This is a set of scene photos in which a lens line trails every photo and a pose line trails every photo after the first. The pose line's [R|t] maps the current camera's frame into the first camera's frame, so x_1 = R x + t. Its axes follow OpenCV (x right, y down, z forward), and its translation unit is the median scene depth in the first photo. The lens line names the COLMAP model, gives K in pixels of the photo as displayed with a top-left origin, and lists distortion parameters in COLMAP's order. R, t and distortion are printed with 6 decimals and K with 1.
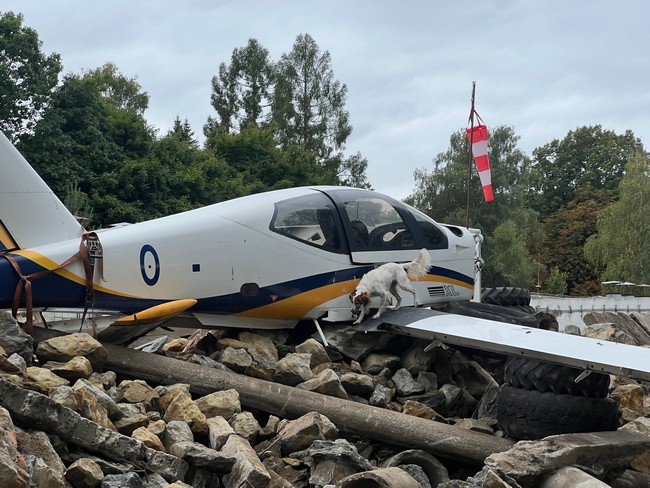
lens RADIAL K [[1430.8, 0, 301.8], [0, 1430.8, 268.1], [0, 0, 1]] dist [0.133622, 0.000000]
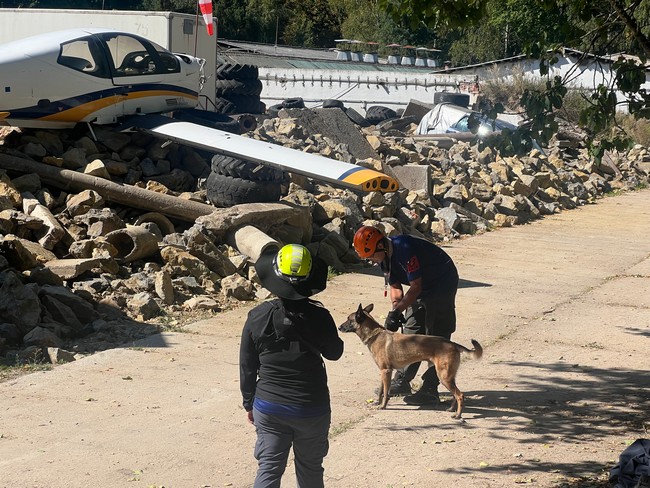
lens RADIAL K [[1423.4, 0, 323.2], [0, 1423.4, 247.9], [0, 0, 1]] dist [0.187786, 0.000000]
pose [[0.982679, 0.005619, 0.185233, -0.026090], [-0.037642, 0.984755, 0.169824, -0.100311], [-0.181455, -0.173855, 0.967909, -0.518290]]
